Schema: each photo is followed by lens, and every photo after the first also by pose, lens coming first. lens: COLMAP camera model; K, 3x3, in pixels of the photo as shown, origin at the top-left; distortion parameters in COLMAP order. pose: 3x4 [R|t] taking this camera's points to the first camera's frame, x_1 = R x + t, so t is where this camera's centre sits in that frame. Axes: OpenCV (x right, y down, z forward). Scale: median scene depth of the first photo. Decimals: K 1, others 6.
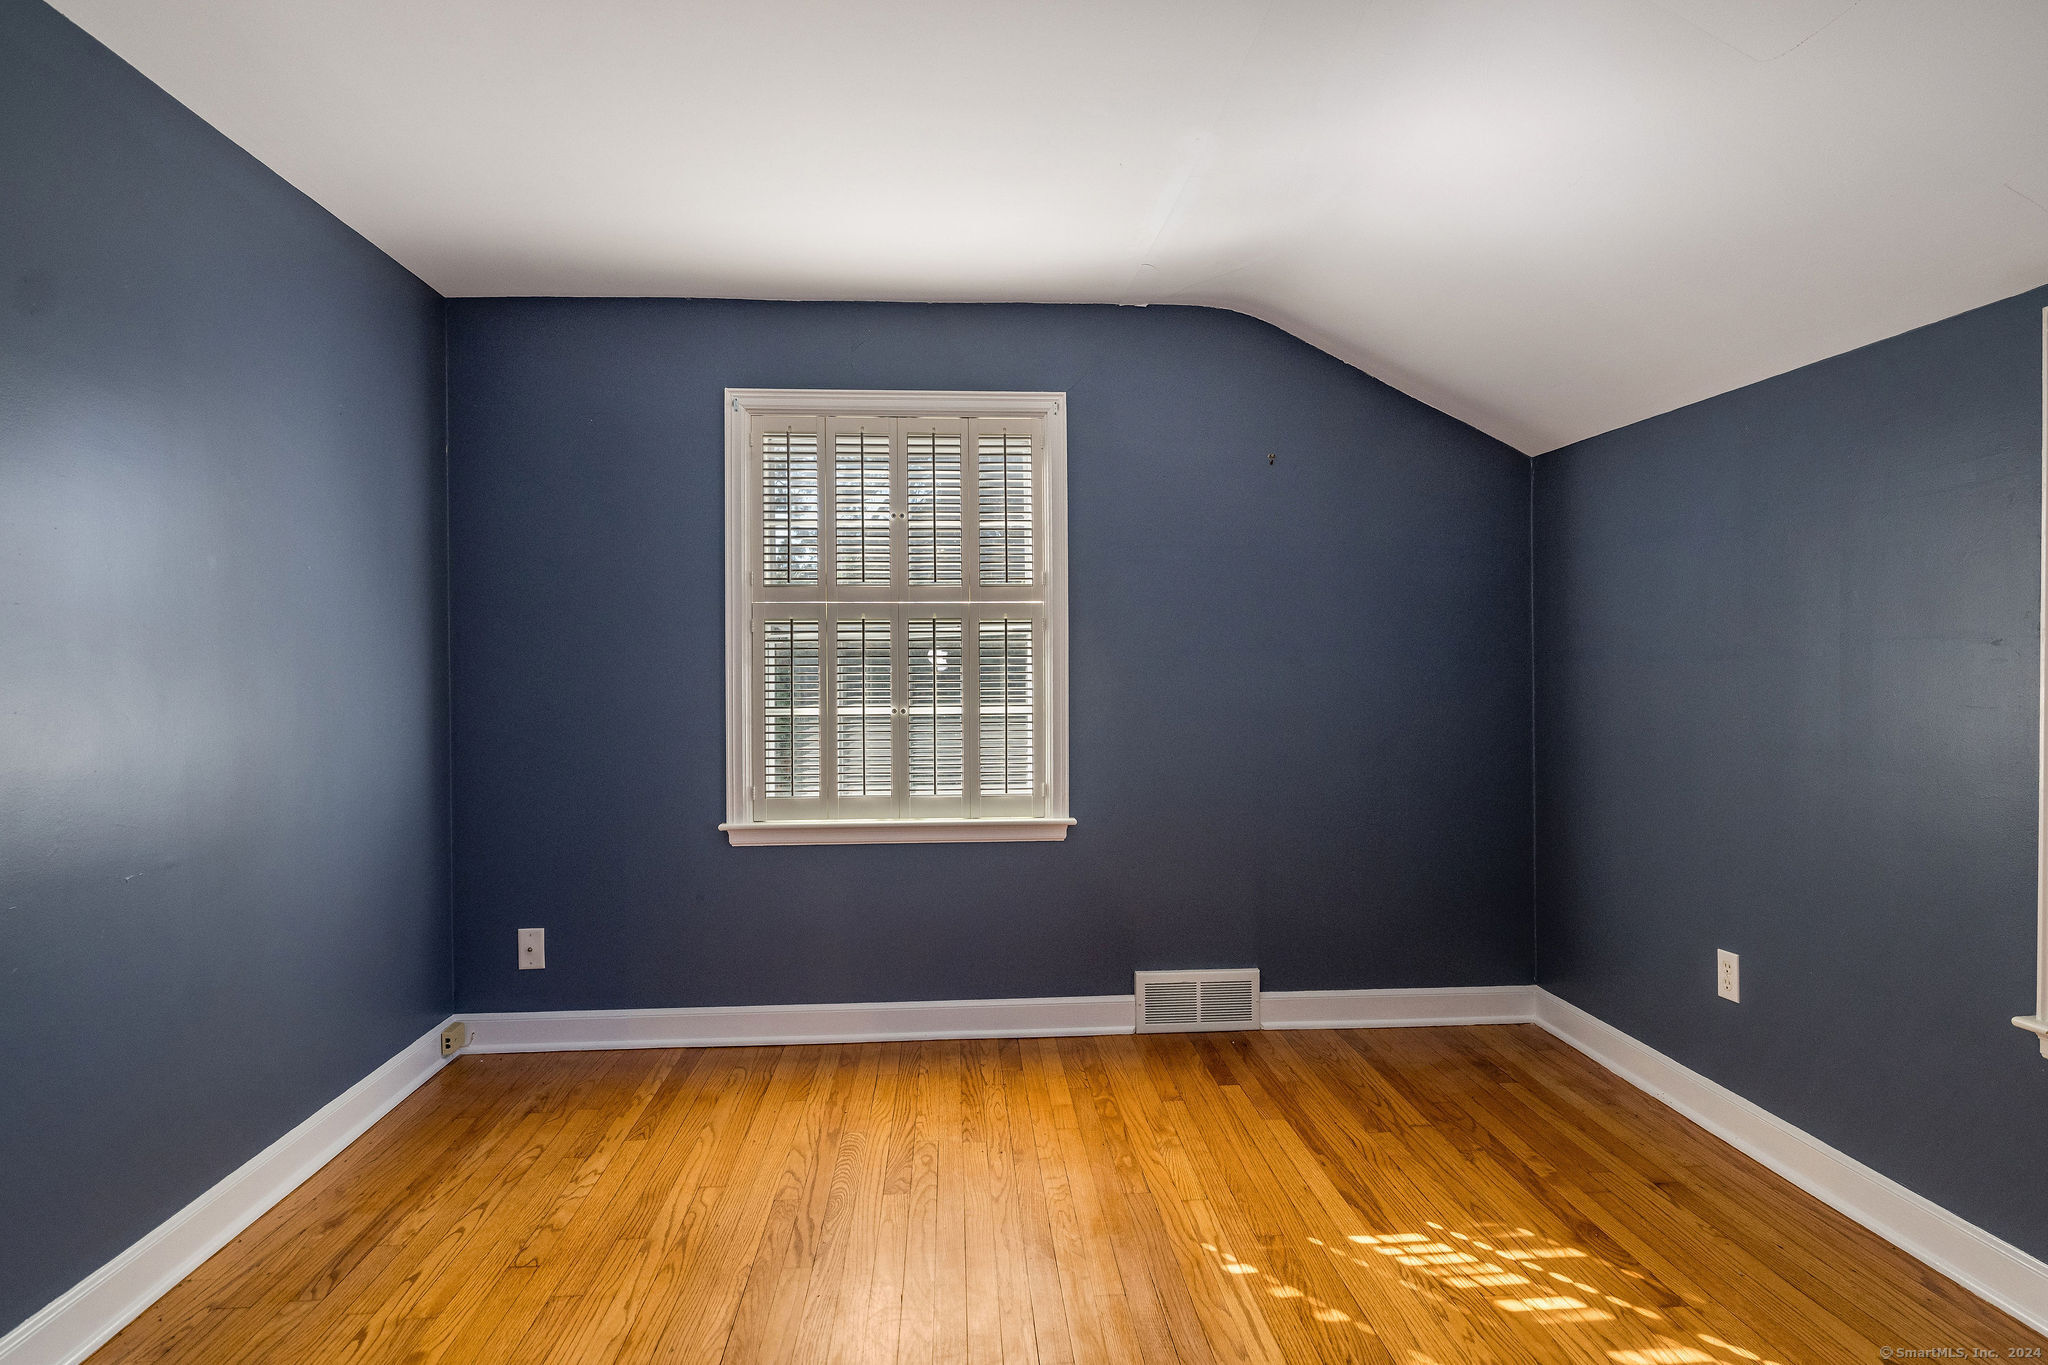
lens RADIAL K [[1122.4, 0, 1023.3], [0, 1122.4, 676.1], [0, 0, 1]] dist [0.016088, -0.005186]
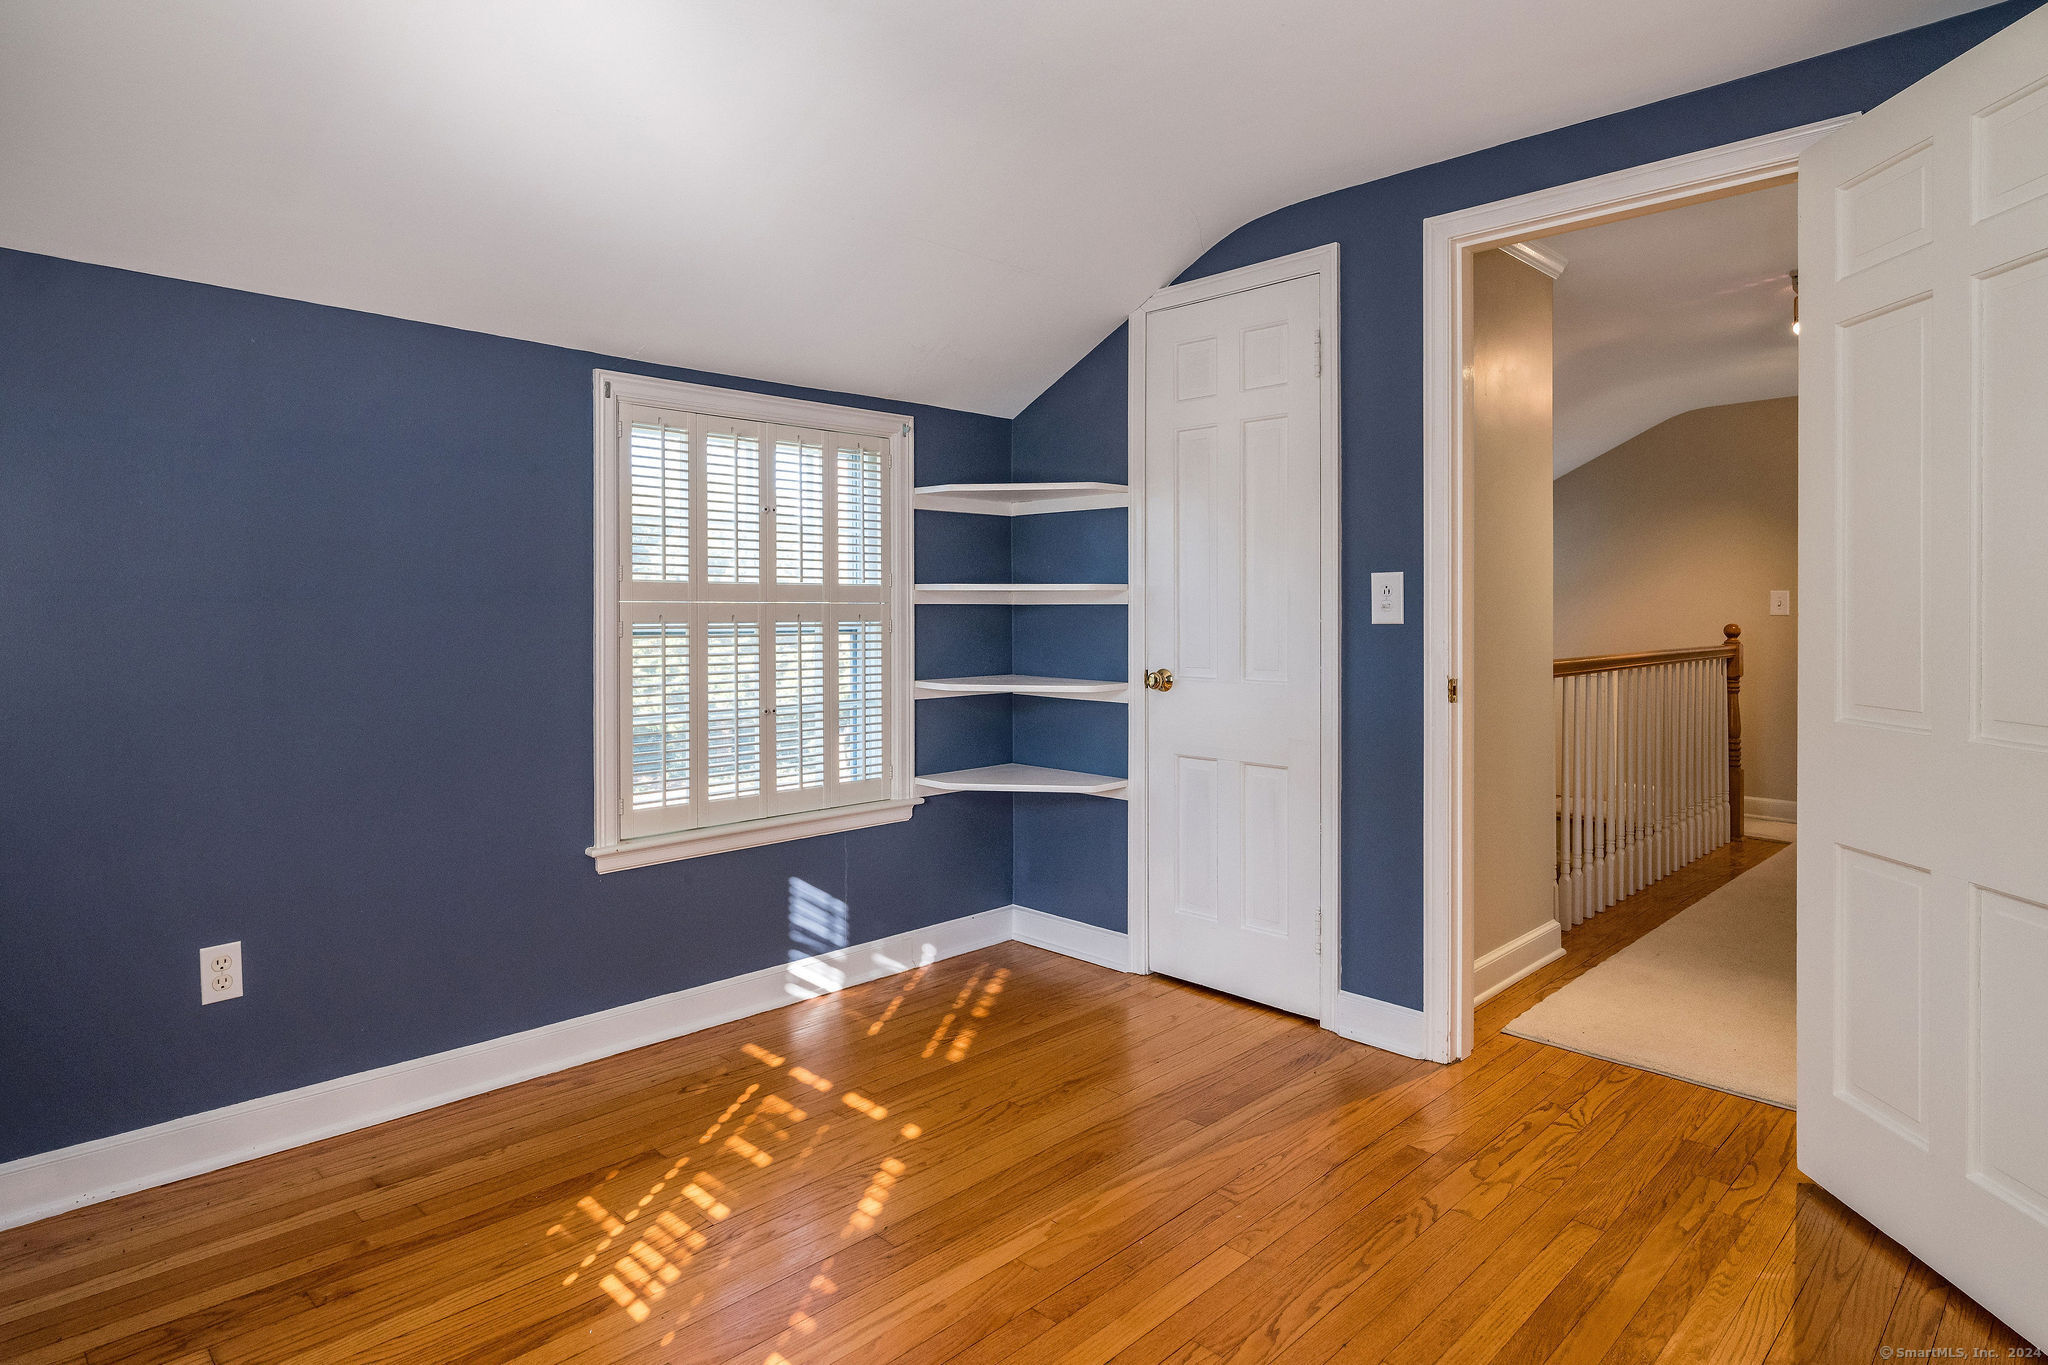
lens RADIAL K [[1122.4, 0, 1052.2], [0, 1122.4, 607.2], [0, 0, 1]] dist [0.016088, -0.005186]
pose [[-0.657344, -0.002713, 0.753586, -0.429750], [0.006916, 0.999930, 0.009633, -0.012617], [-0.753559, 0.011544, -0.657279, 1.101418]]
